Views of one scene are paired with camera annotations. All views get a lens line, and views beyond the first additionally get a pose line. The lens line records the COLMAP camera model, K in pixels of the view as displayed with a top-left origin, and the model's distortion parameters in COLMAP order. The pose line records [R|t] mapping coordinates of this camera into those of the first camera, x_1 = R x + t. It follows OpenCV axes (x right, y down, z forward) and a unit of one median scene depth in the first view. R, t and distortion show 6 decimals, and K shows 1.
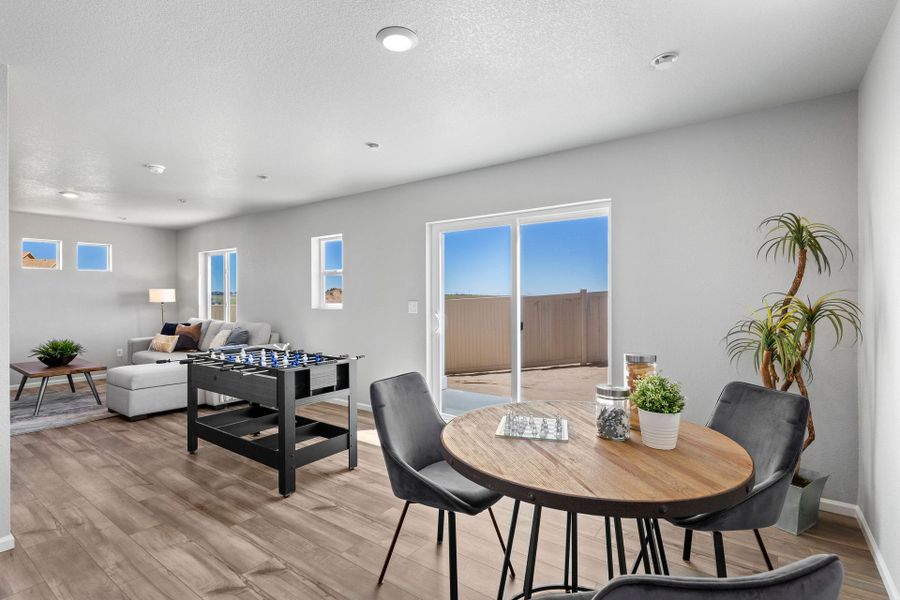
lens RADIAL K [[432.1, 0, 450.2], [0, 432.1, 293.4], [0, 0, 1]] dist [-0.000194, -0.000280]
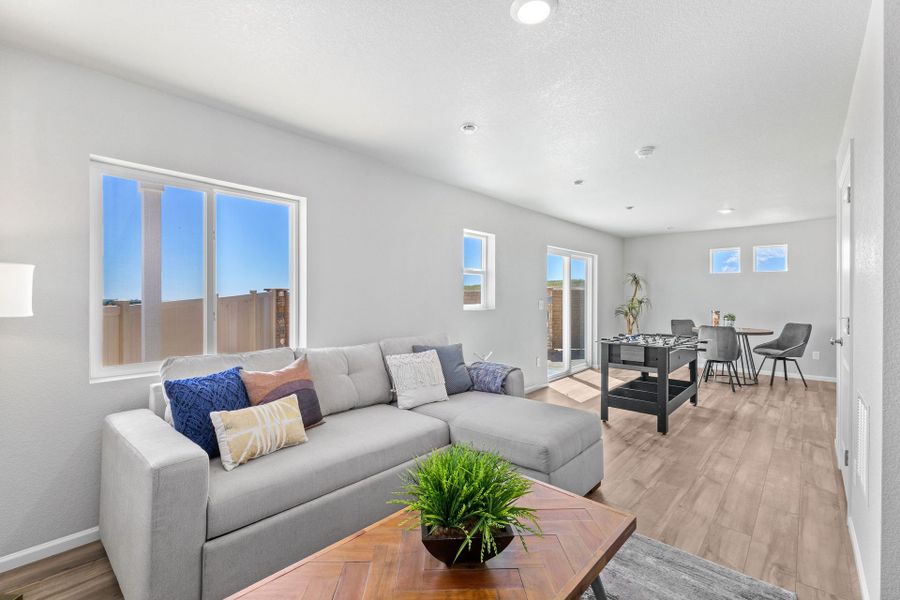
lens RADIAL K [[392.2, 0, 445.5], [0, 392.2, 296.6], [0, 0, 1]] dist [-0.000030, 0.000027]
pose [[0.124911, 0.002112, 0.992166, -1.987291], [-0.004517, 0.999989, -0.001560, 0.014474], [-0.992158, -0.004287, 0.124919, 1.694469]]
